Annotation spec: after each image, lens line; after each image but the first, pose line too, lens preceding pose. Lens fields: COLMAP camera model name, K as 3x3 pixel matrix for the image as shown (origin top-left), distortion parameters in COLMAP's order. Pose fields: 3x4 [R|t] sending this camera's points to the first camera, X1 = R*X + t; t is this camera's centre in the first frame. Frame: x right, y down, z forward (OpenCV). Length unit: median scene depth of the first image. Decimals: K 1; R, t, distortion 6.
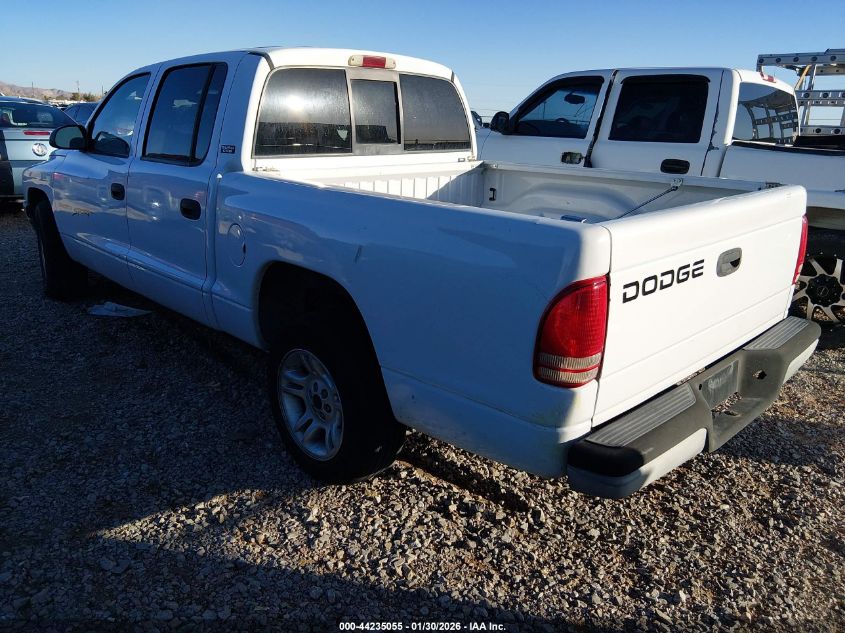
lens RADIAL K [[666.8, 0, 421.9], [0, 666.8, 314.6], [0, 0, 1]] dist [-0.002804, 0.003303]
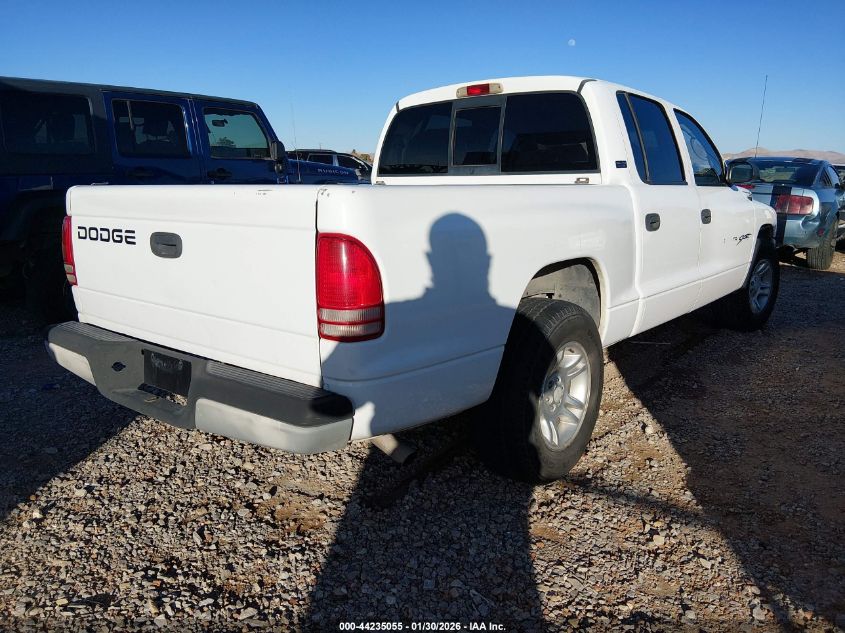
lens RADIAL K [[666.8, 0, 421.8], [0, 666.8, 317.3], [0, 0, 1]] dist [-0.002804, 0.003303]
pose [[0.083014, 0.171999, -0.981593, 1.644894], [-0.289090, 0.946794, 0.141453, -0.251226], [0.953696, 0.272026, 0.128321, 1.394830]]
